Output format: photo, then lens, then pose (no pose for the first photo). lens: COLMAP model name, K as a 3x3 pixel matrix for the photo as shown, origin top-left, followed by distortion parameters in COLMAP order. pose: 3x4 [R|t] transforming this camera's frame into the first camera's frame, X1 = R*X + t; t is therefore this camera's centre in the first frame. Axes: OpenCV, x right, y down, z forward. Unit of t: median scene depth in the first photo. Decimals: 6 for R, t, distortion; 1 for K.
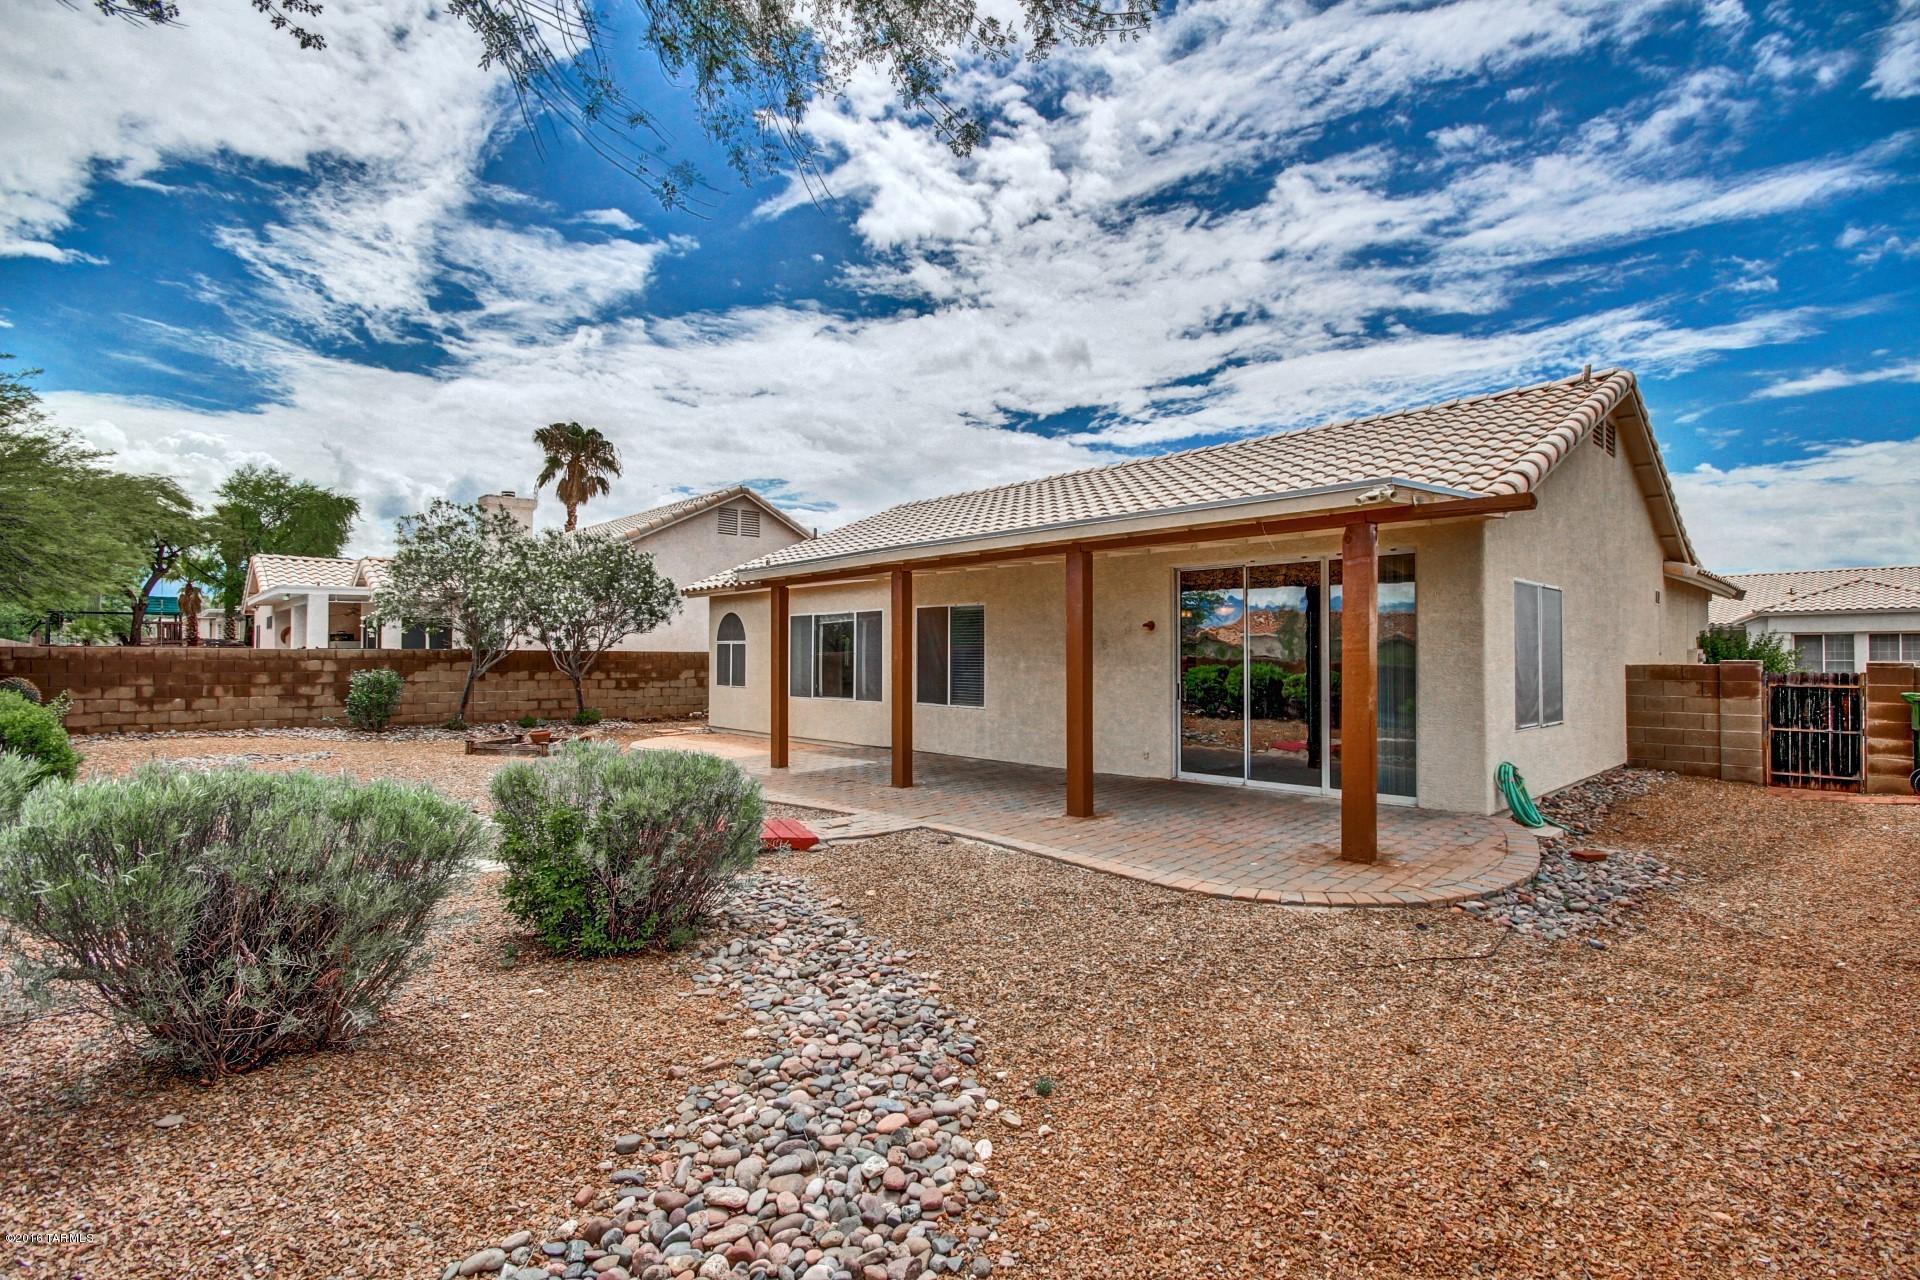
lens RADIAL K [[912.7, 0, 963.4], [0, 912.7, 647.0], [0, 0, 1]] dist [0.003405, -0.006808]
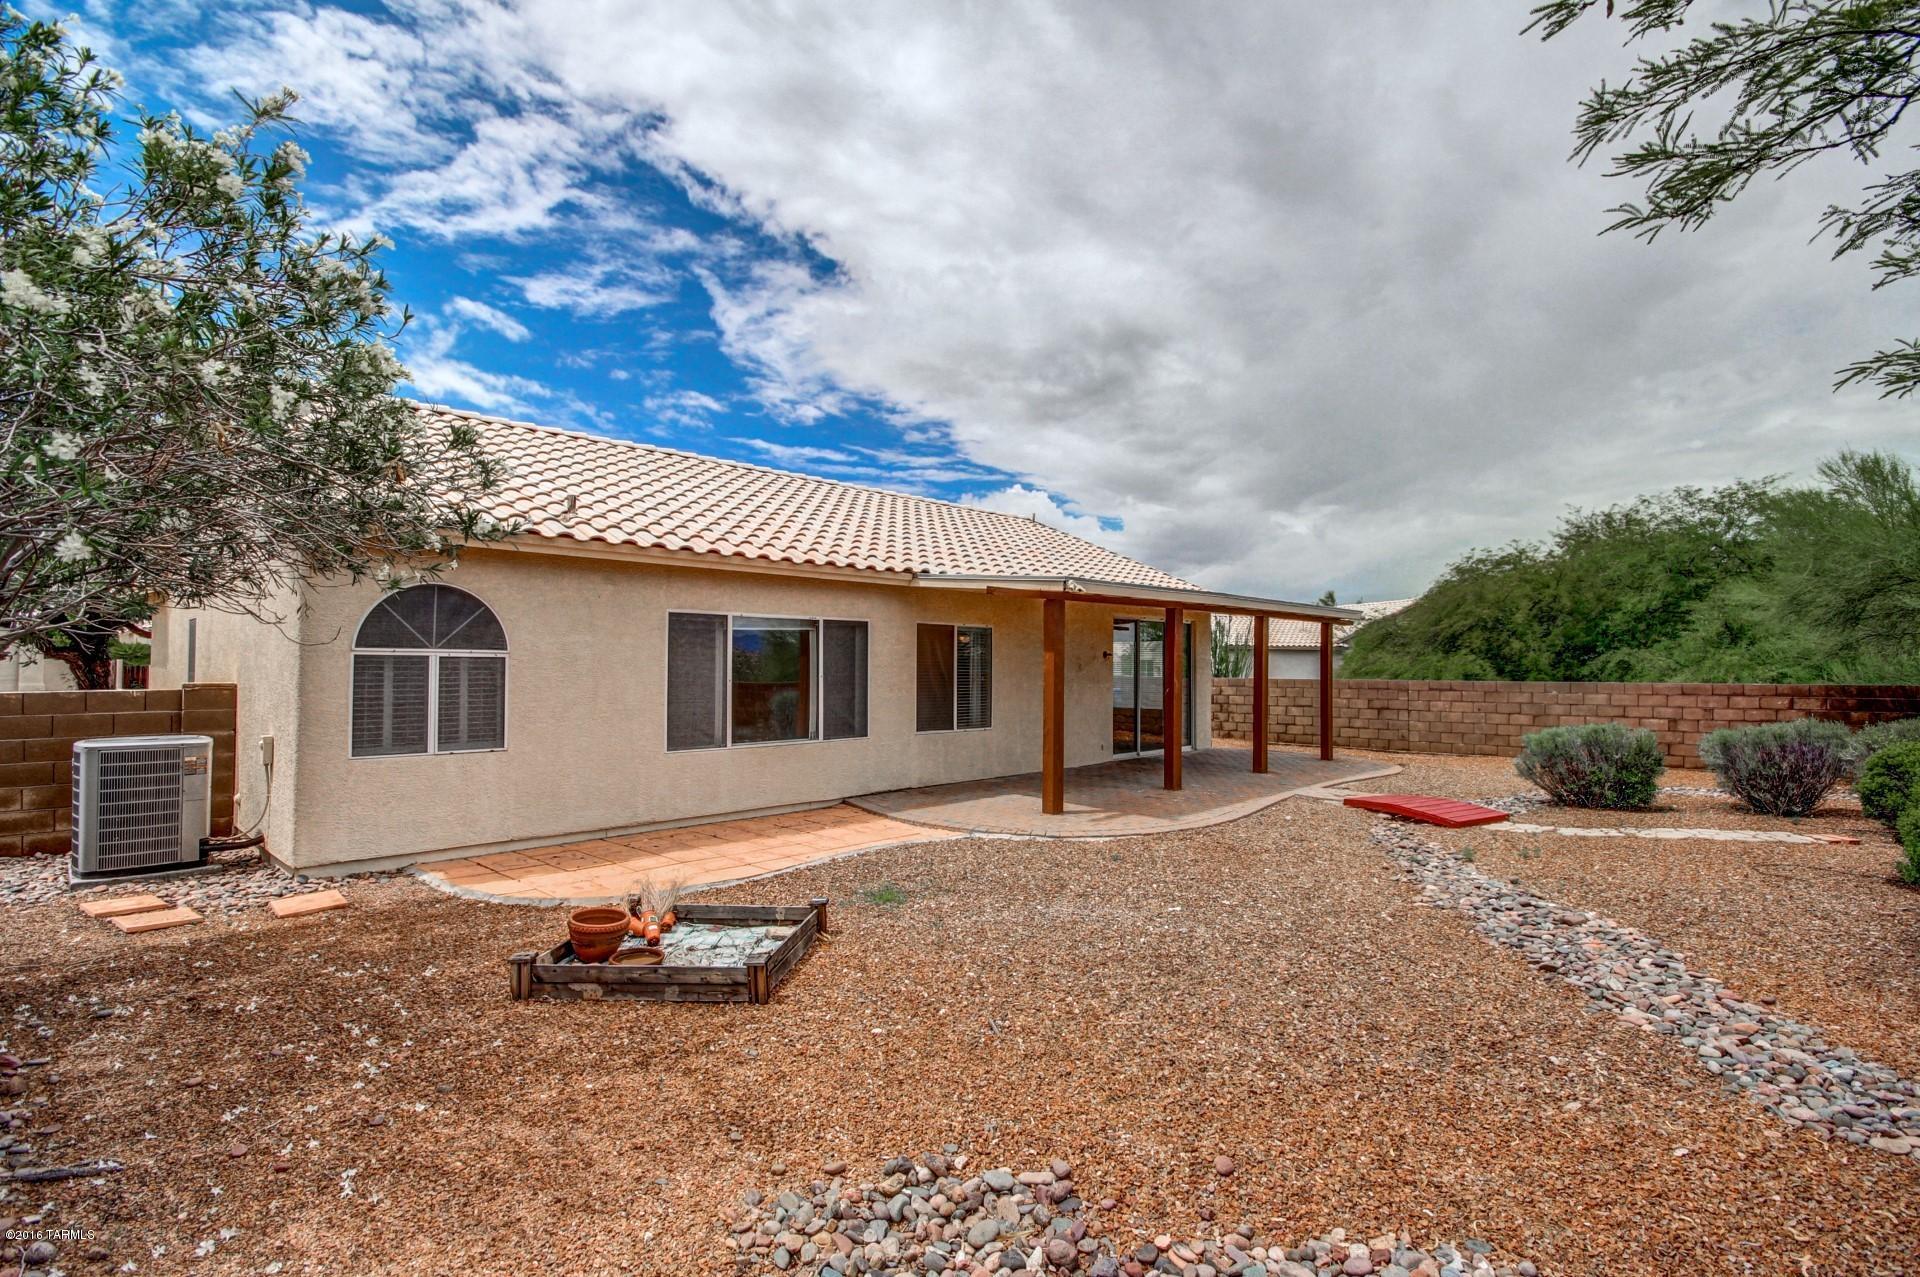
lens RADIAL K [[915.3, 0, 971.2], [0, 915.3, 646.7], [0, 0, 1]] dist [0.005229, -0.001544]
pose [[-0.083961, 0.028775, 0.996053, -0.757500], [-0.008406, 0.999527, -0.029584, 0.003091], [-0.996434, -0.010857, -0.083680, 0.829160]]
